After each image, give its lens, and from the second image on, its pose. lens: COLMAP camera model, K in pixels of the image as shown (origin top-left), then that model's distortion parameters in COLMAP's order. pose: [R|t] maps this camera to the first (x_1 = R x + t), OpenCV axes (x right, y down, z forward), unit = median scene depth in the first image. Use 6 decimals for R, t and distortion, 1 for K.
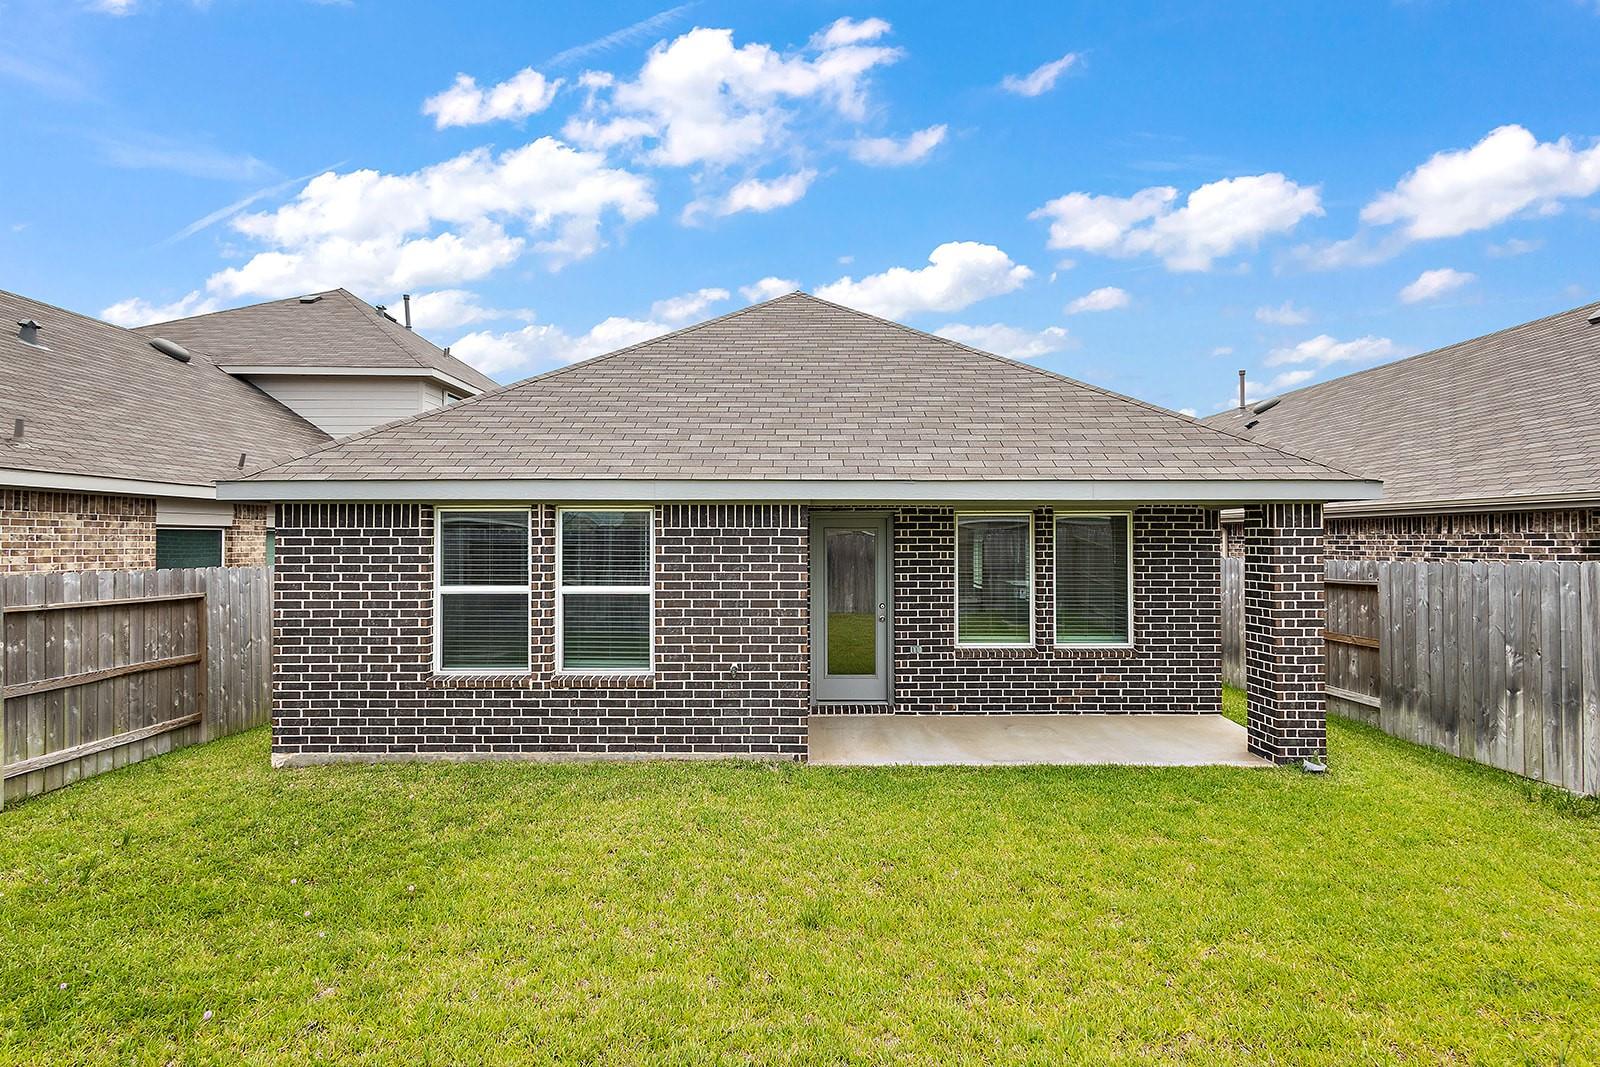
lens RADIAL K [[730.2, 0, 796.4], [0, 730.2, 538.6], [0, 0, 1]] dist [0.002815, 0.000121]
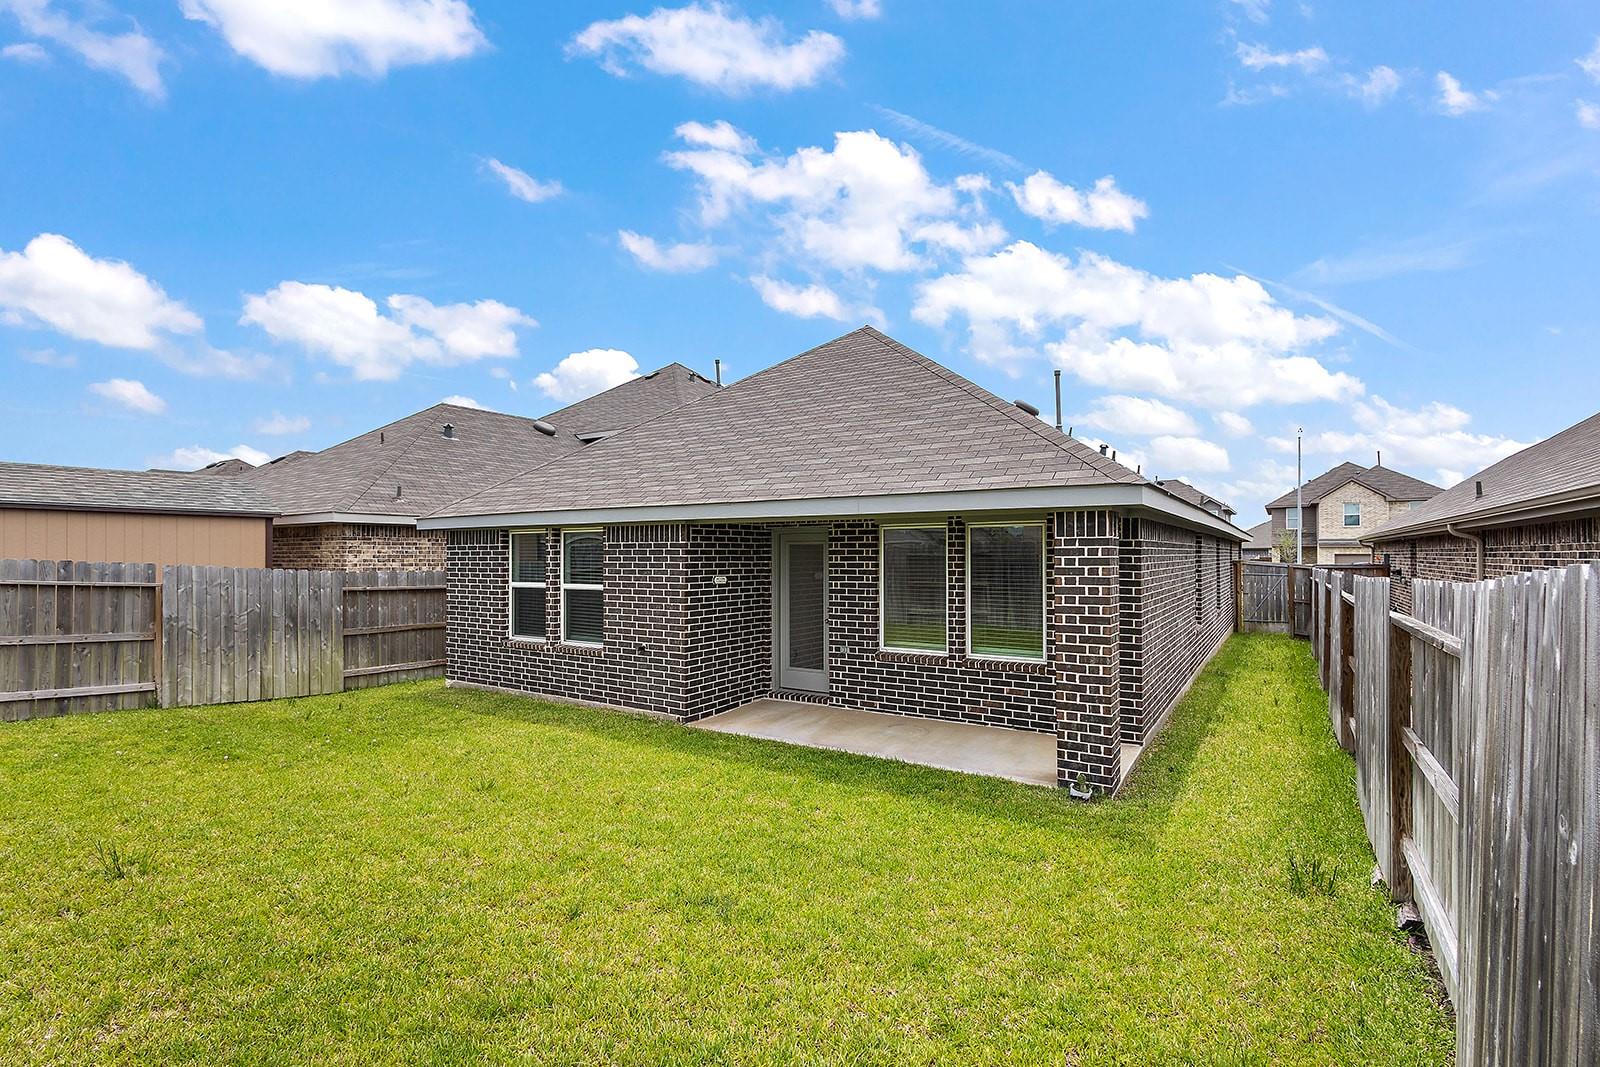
lens RADIAL K [[735.5, 0, 798.8], [0, 735.5, 556.9], [0, 0, 1]] dist [0.003608, 0.000144]
pose [[0.839750, 0.001014, -0.542972, 0.884635], [0.000807, 0.999995, 0.003115, 0.007321], [0.542973, -0.003054, 0.839745, 0.016938]]
